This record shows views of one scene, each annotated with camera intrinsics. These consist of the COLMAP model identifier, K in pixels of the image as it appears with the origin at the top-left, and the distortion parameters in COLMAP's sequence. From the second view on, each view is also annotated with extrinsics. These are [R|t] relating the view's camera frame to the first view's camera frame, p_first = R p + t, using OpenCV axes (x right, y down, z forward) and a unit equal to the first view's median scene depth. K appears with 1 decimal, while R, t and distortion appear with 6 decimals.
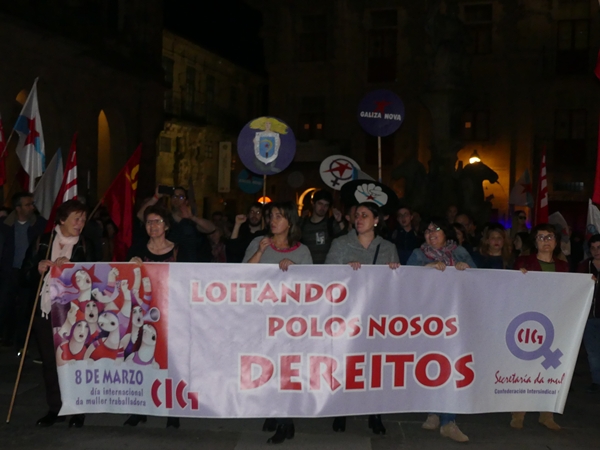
lens RADIAL K [[788.7, 0, 311.1], [0, 788.7, 225.4], [0, 0, 1]] dist [-0.078122, -0.004401]
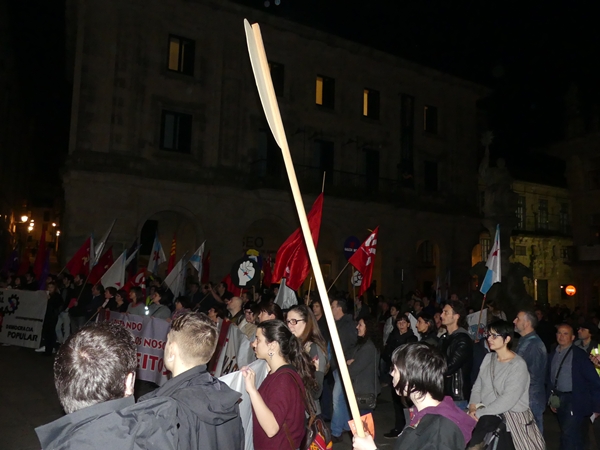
lens RADIAL K [[465.8, 0, 300.0], [0, 465.8, 225.0], [0, 0, 1]] dist [-0.007793, -0.001576]
pose [[0.681716, -0.079341, -0.727302, 1.473543], [-0.035905, 0.989276, -0.141574, -0.043008], [0.730735, 0.122627, 0.671557, 0.341909]]
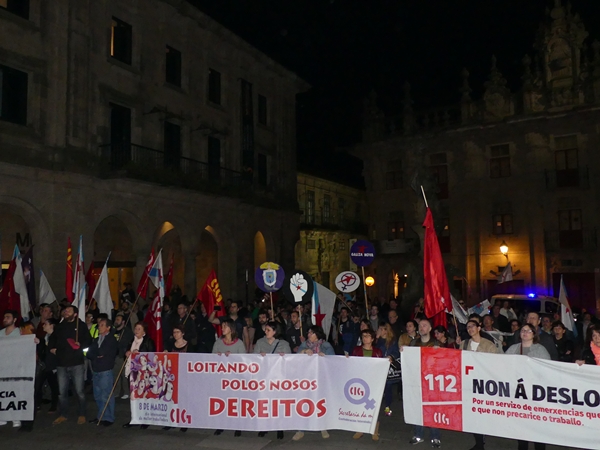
lens RADIAL K [[523.2, 0, 300.0], [0, 523.2, 225.0], [0, 0, 1]] dist [-0.049245, 0.003690]
pose [[0.965226, -0.059073, -0.254654, 0.509958], [0.029461, 0.992508, -0.118571, -0.117811], [0.259751, 0.106946, 0.959736, -0.301859]]
